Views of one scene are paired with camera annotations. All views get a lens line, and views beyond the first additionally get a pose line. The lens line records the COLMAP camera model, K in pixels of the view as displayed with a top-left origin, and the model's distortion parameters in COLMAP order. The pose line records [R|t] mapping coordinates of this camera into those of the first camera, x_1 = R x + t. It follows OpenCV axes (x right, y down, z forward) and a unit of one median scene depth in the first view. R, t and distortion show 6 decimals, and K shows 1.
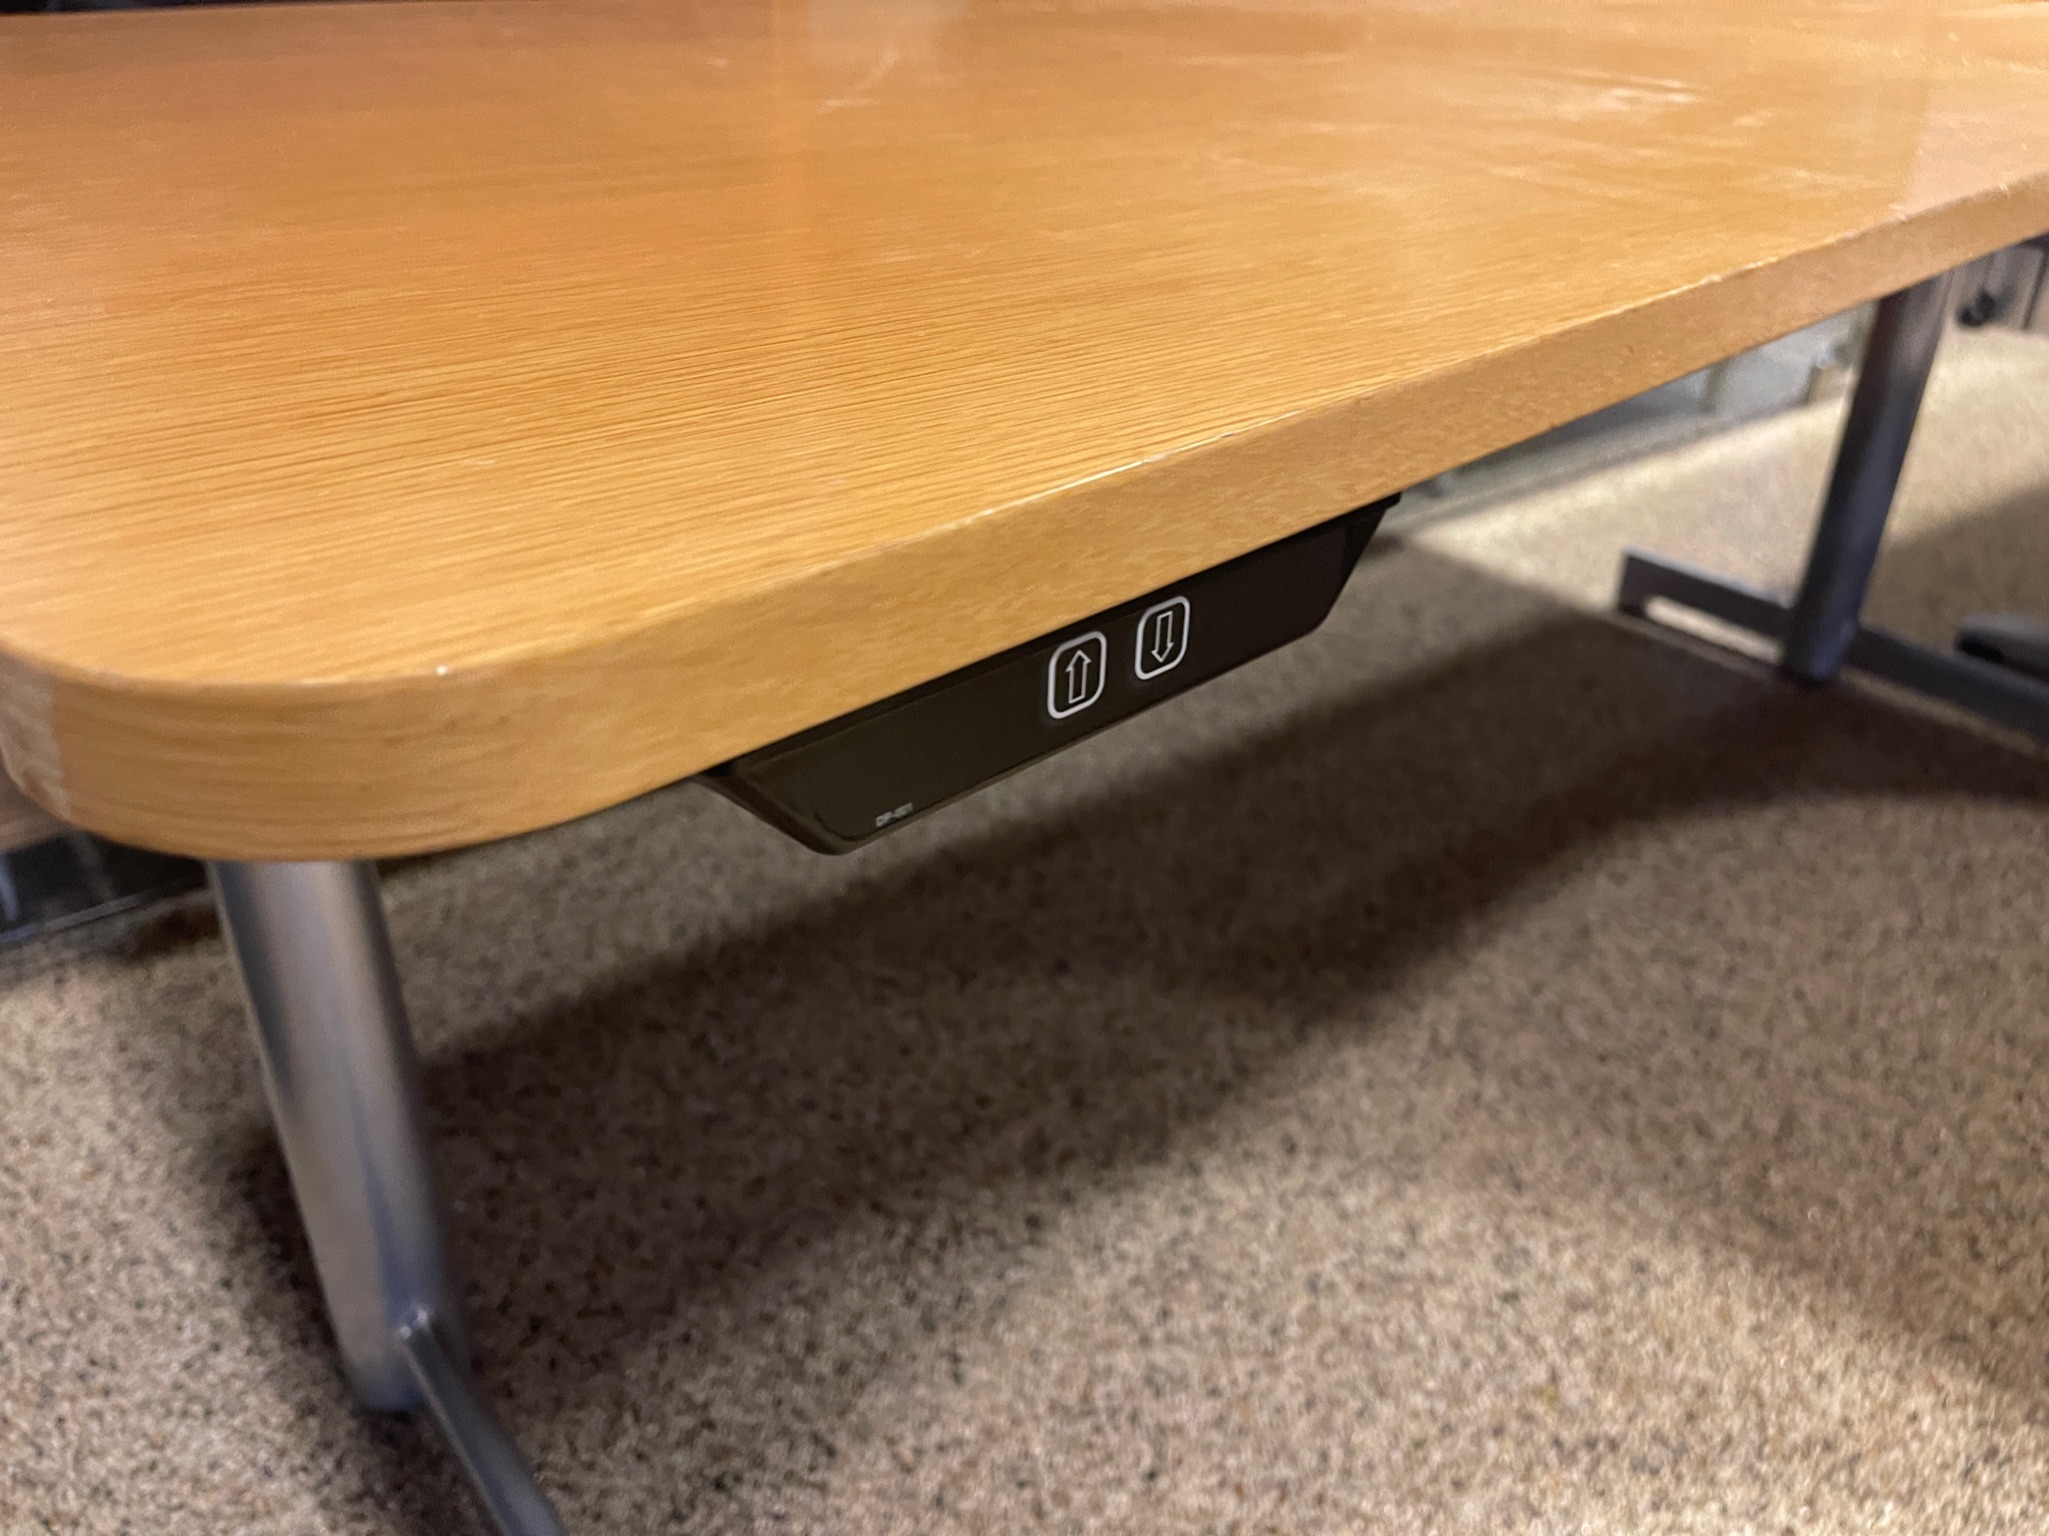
lens RADIAL K [[1558.5, 0, 1028.0], [0, 1558.5, 767.5], [0, 0, 1]] dist [0.074248, -0.105619]
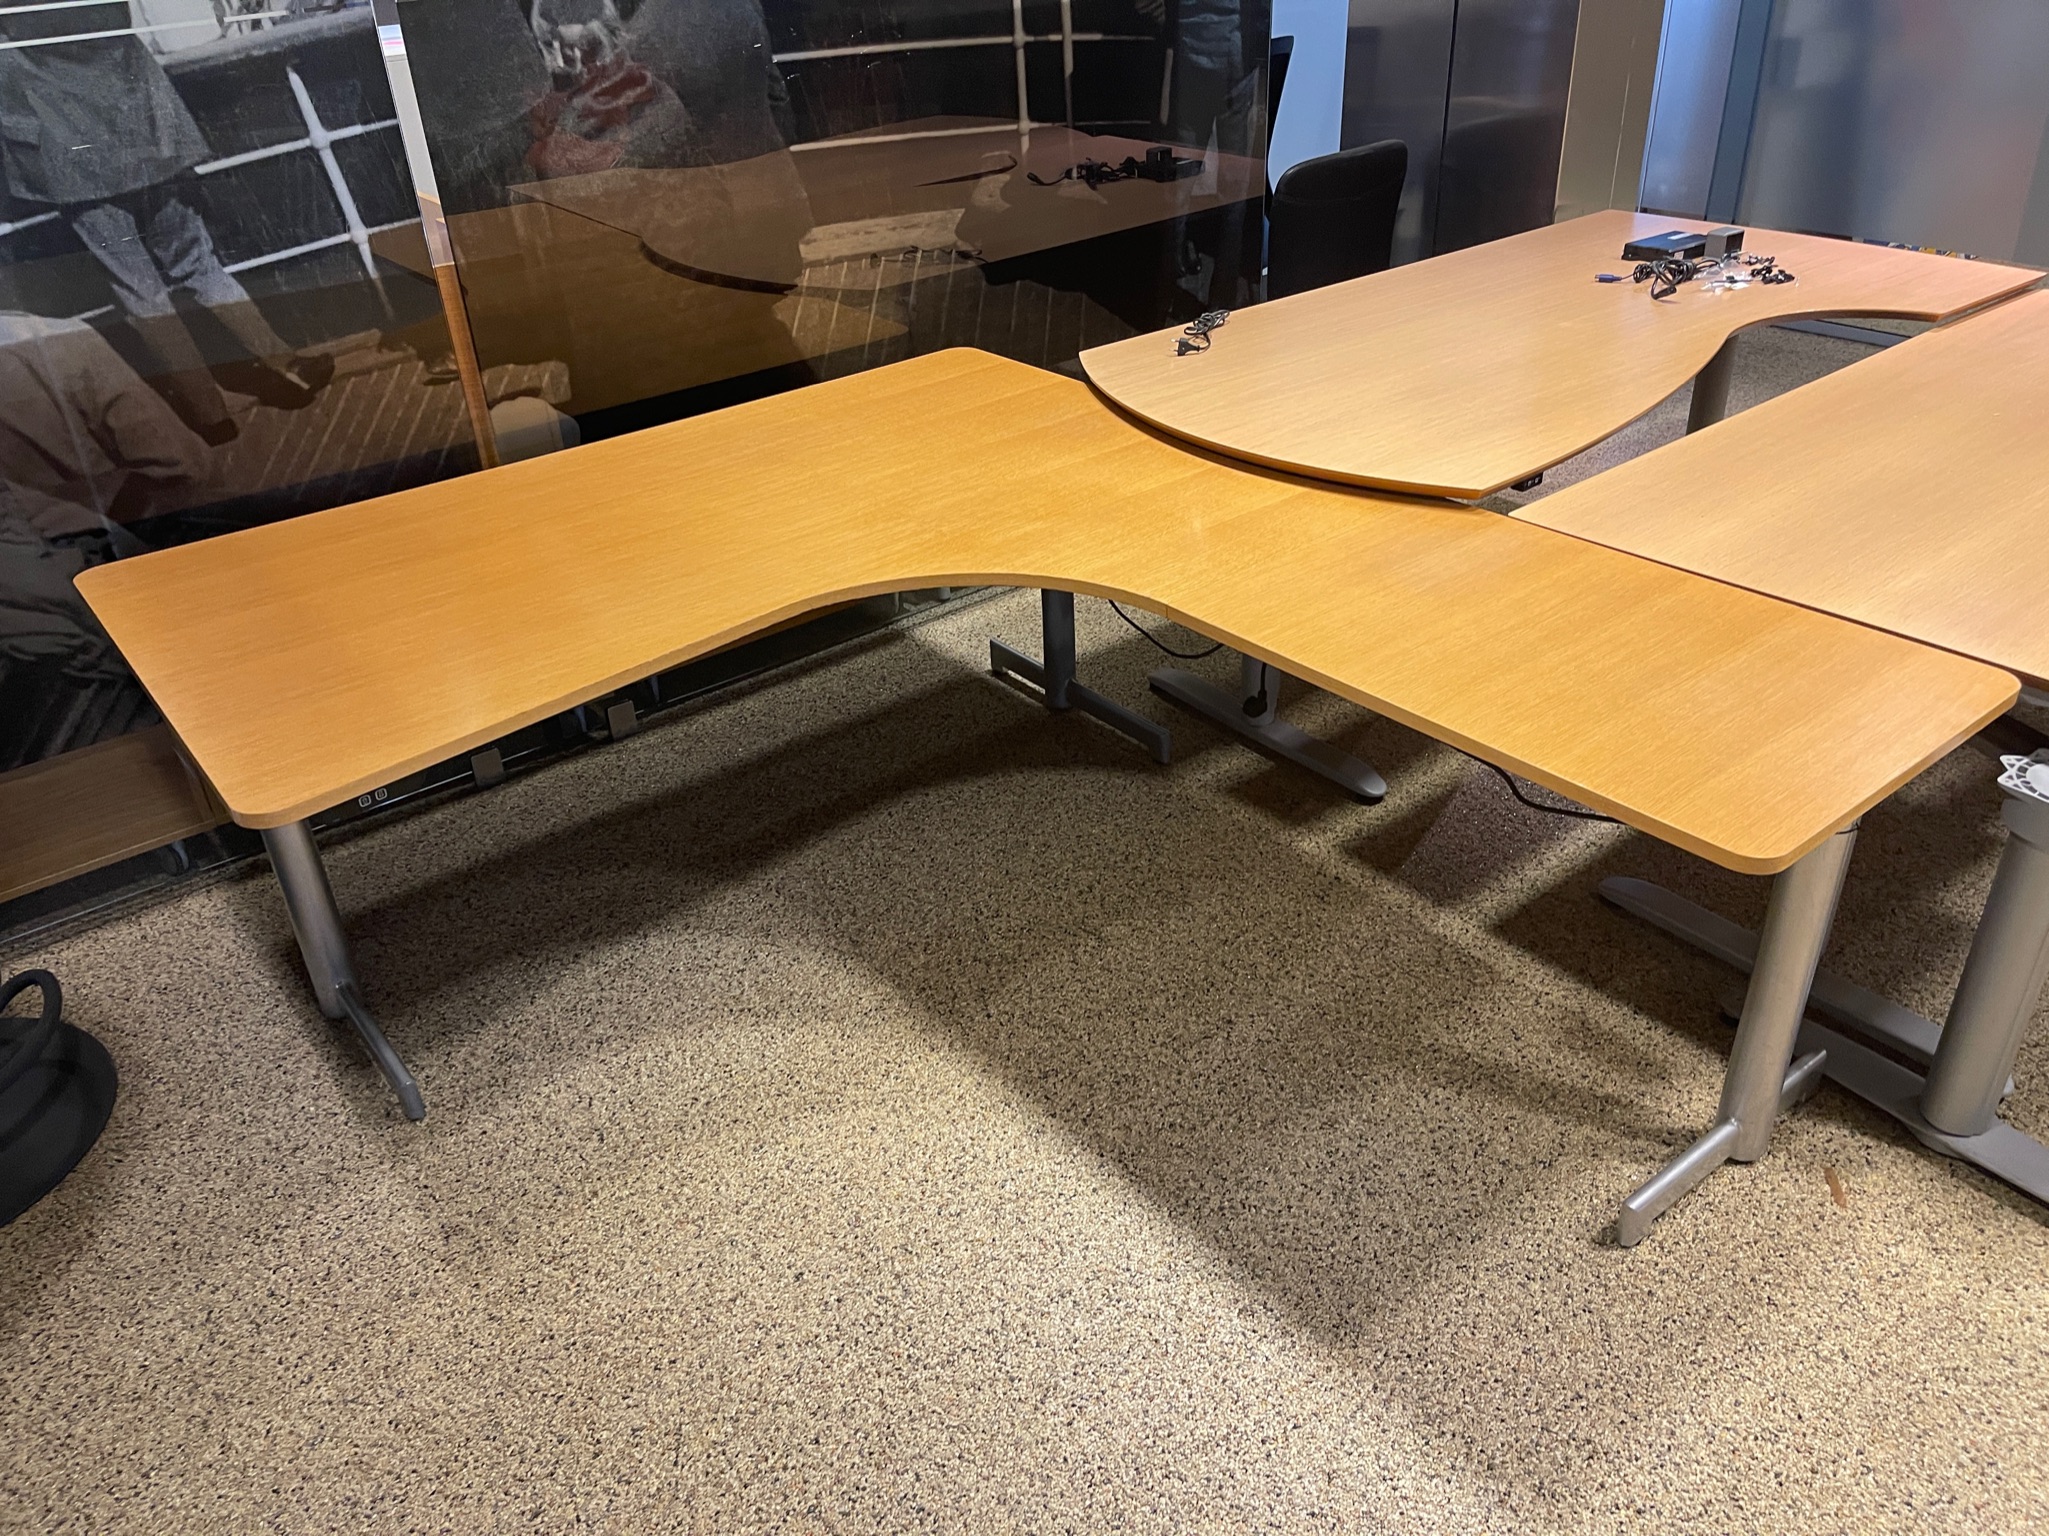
lens RADIAL K [[1558.5, 0, 1016.9], [0, 1558.5, 750.1], [0, 0, 1]] dist [0.074248, -0.105619]
pose [[0.997923, -0.050176, -0.040392, 0.854509], [0.050860, 0.998576, 0.016087, -0.064235], [0.039527, -0.018108, 0.999054, -1.593259]]
